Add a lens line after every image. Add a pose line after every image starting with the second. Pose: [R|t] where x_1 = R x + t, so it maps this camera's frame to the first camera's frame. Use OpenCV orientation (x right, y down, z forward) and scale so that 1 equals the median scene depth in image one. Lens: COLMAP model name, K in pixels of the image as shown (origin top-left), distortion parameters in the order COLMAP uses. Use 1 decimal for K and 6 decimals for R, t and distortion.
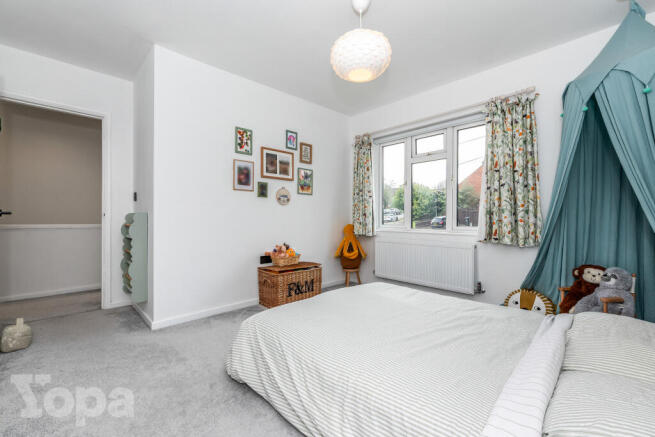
lens RADIAL K [[281.1, 0, 327.5], [0, 281.1, 218.5], [0, 0, 1]] dist [0.001013, 0.000158]
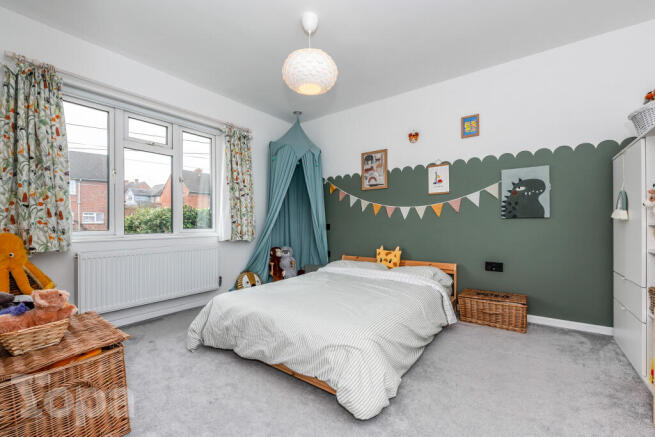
lens RADIAL K [[281.1, 0, 327.5], [0, 281.1, 218.5], [0, 0, 1]] dist [0.001013, 0.000158]
pose [[-0.186077, -0.001272, 0.982534, -0.585078], [-0.006125, 0.999981, 0.000134, -0.012325], [-0.982516, -0.005993, -0.186082, 0.677706]]
